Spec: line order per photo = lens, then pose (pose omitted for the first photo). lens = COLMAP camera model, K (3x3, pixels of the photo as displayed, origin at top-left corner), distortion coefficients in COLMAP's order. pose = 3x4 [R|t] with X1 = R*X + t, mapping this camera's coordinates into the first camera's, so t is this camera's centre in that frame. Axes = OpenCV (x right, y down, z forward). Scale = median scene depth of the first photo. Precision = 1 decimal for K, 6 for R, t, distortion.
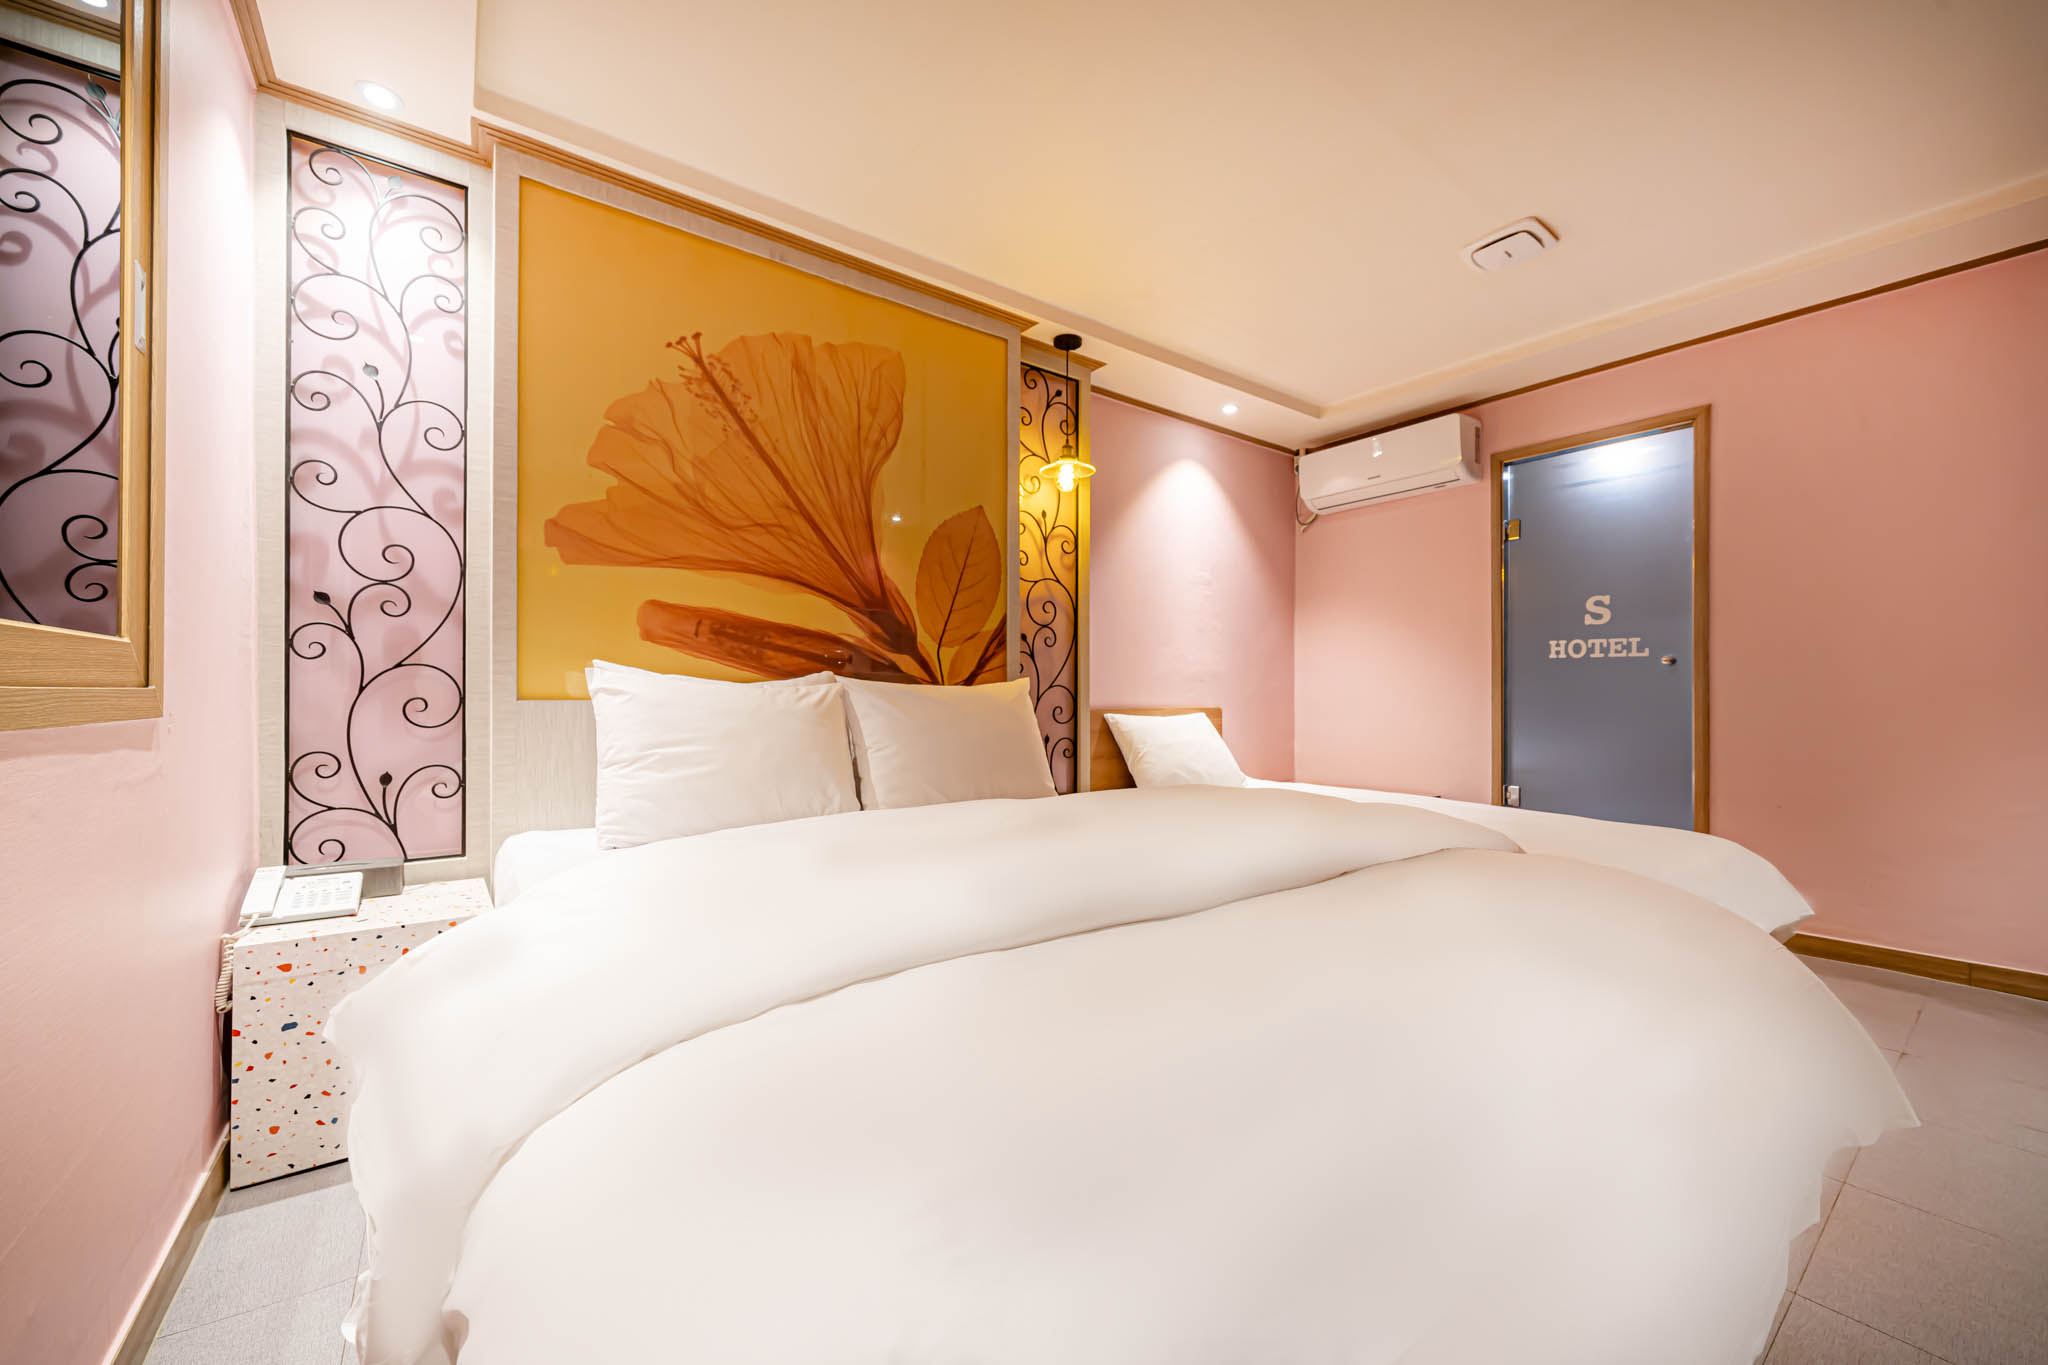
lens RADIAL K [[765.5, 0, 1018.9], [0, 765.5, 682.9], [0, 0, 1]] dist [-0.005907, 0.000401]
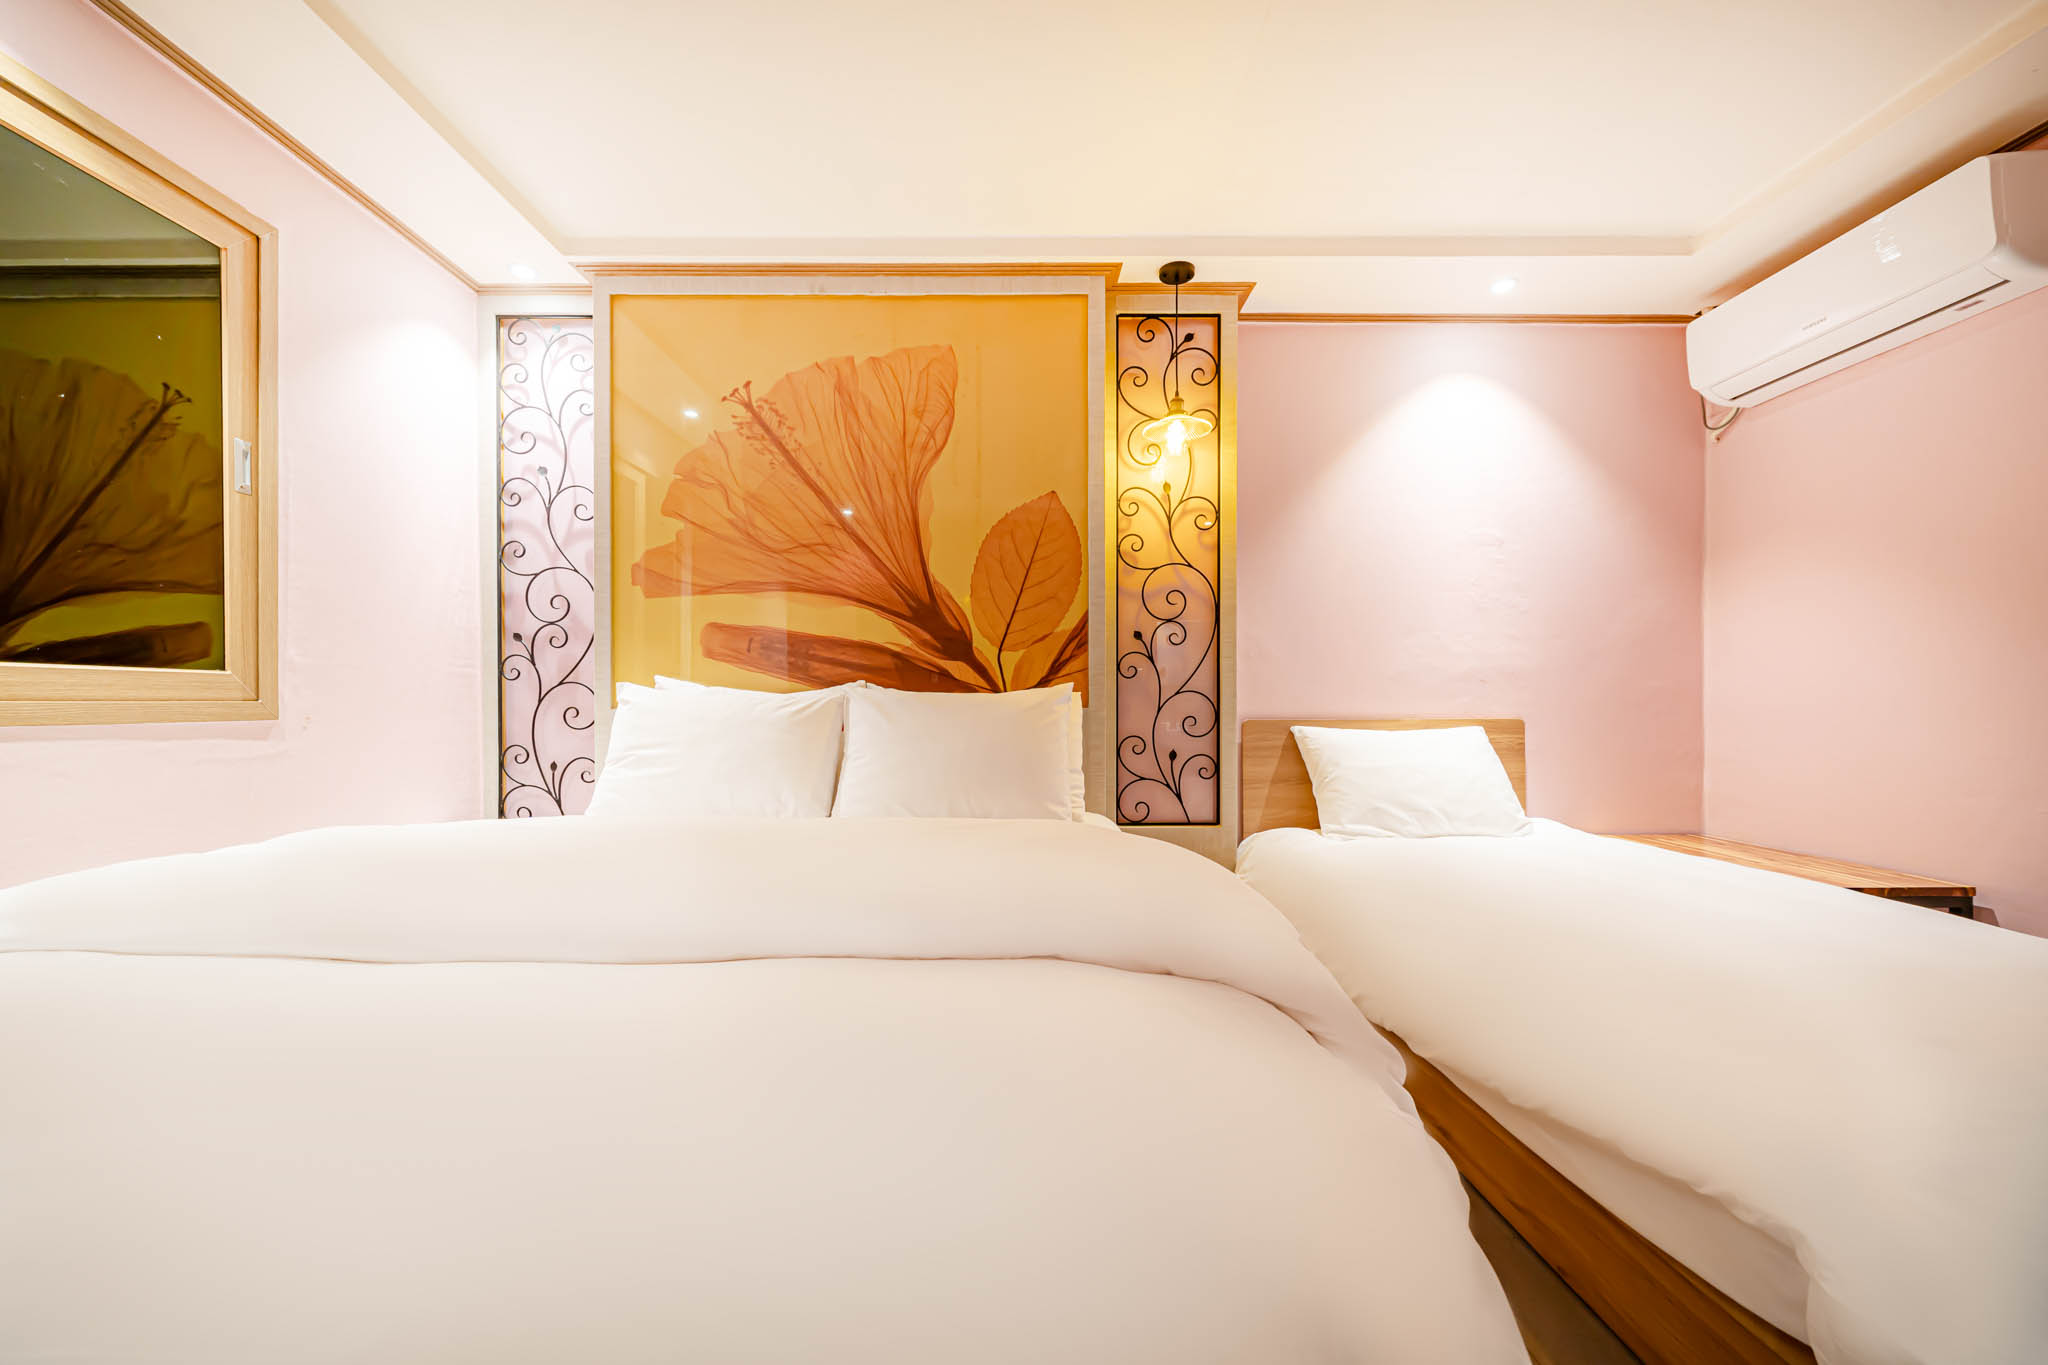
lens RADIAL K [[765.5, 0, 1032.0], [0, 765.5, 700.6], [0, 0, 1]] dist [-0.005907, 0.000401]
pose [[0.811210, -0.006231, -0.584722, 0.511172], [0.013348, 0.999880, 0.007864, 0.006391], [0.584603, -0.014184, 0.811196, 0.291704]]
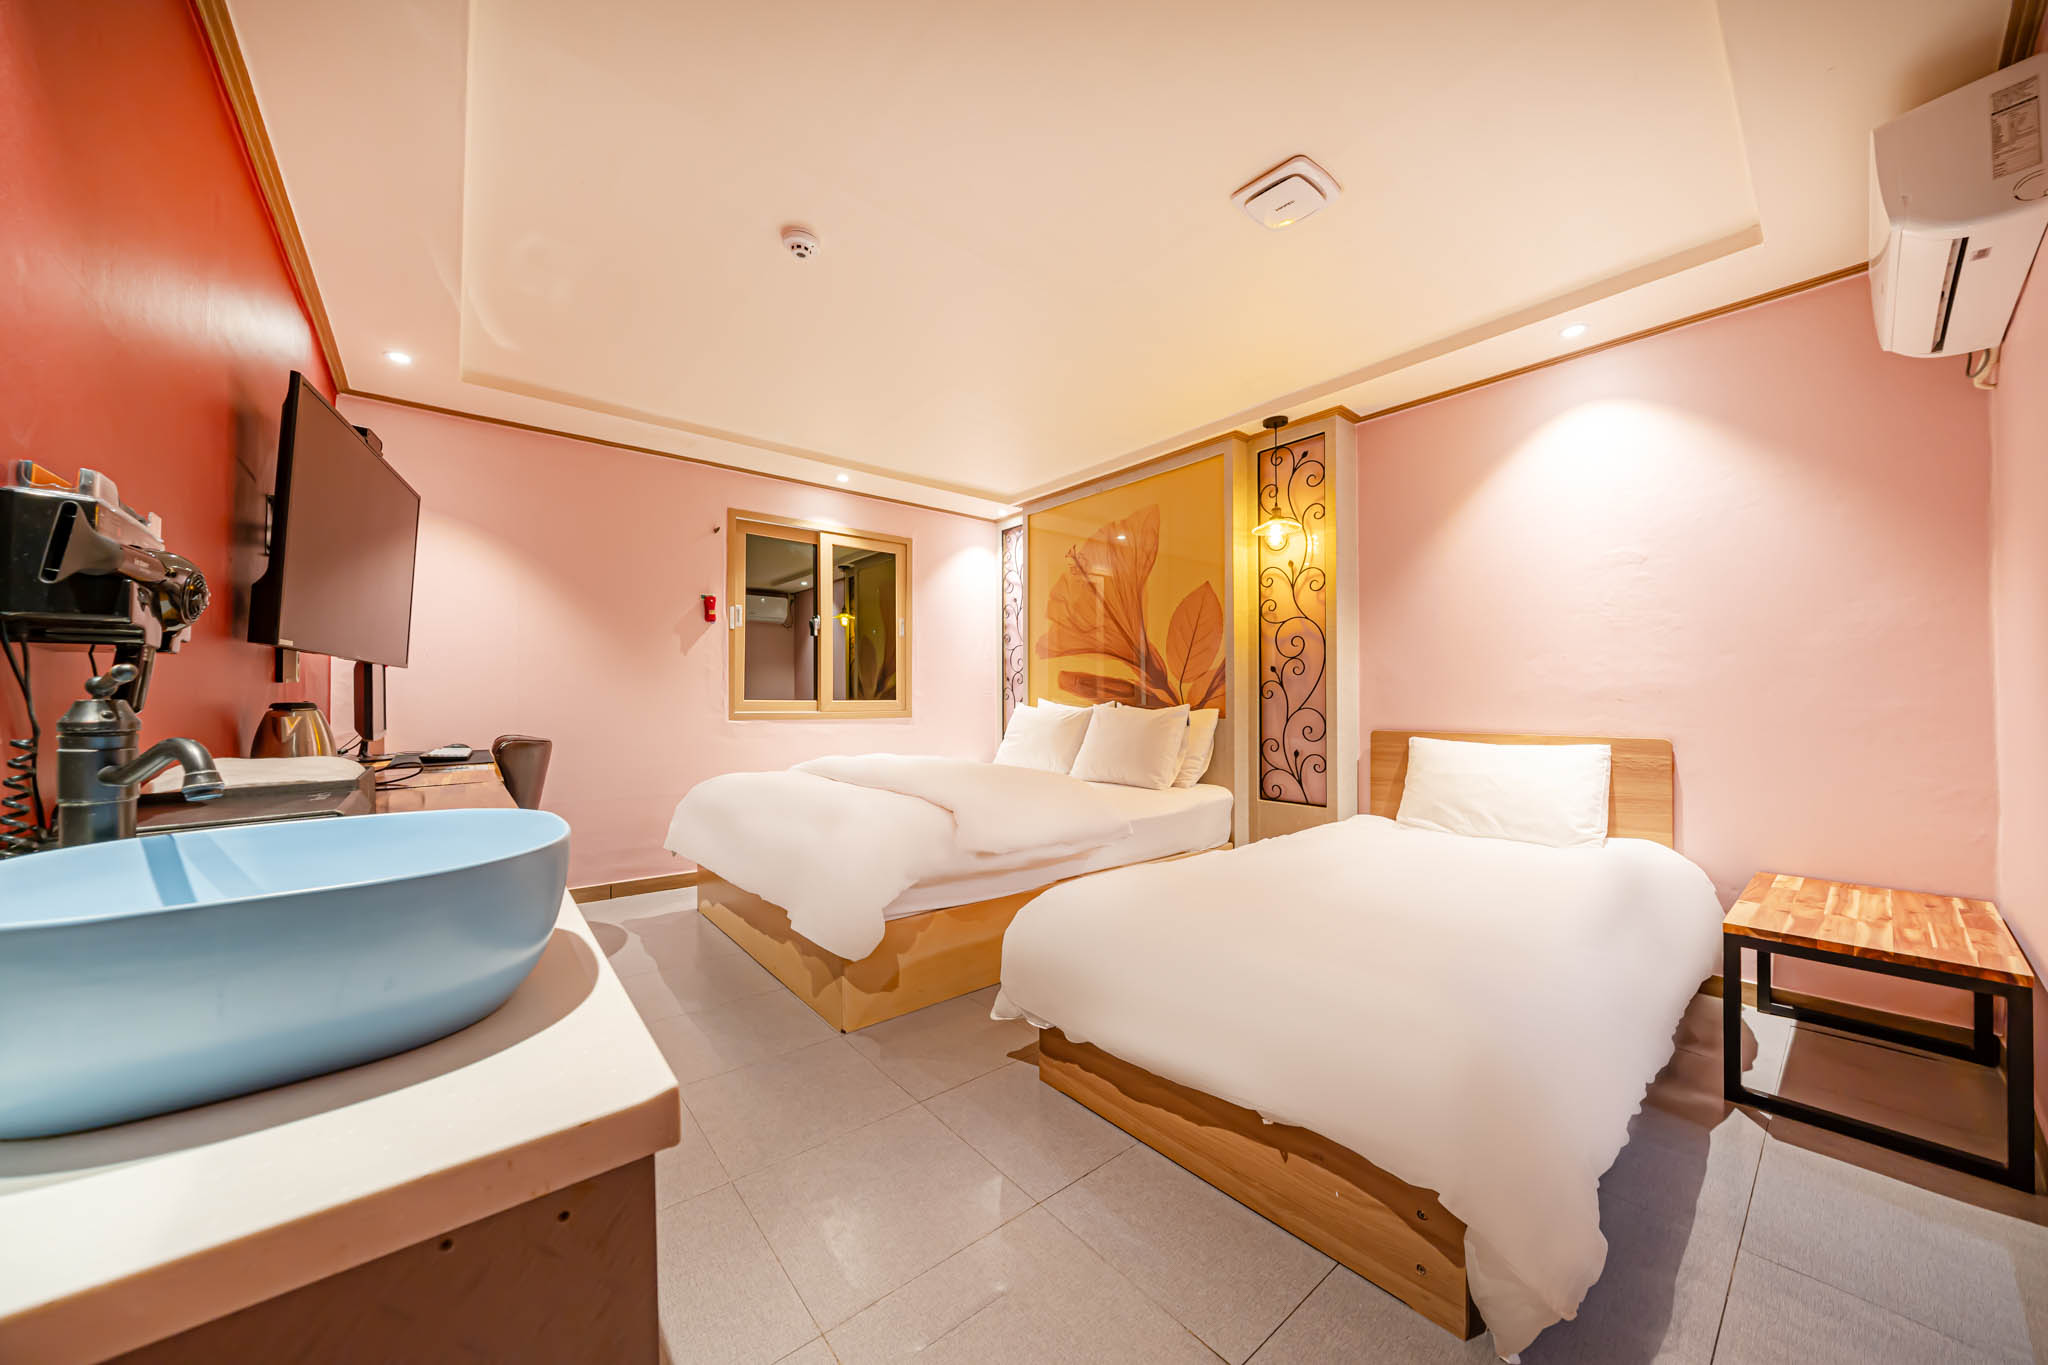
lens RADIAL K [[714.7, 0, 1028.5], [0, 714.7, 680.5], [0, 0, 1]] dist [-0.015459, -0.000247]
pose [[0.053487, -0.025593, -0.998241, 1.415786], [0.018255, 0.999530, -0.024648, -0.024608], [0.998402, -0.016905, 0.053929, 0.674178]]
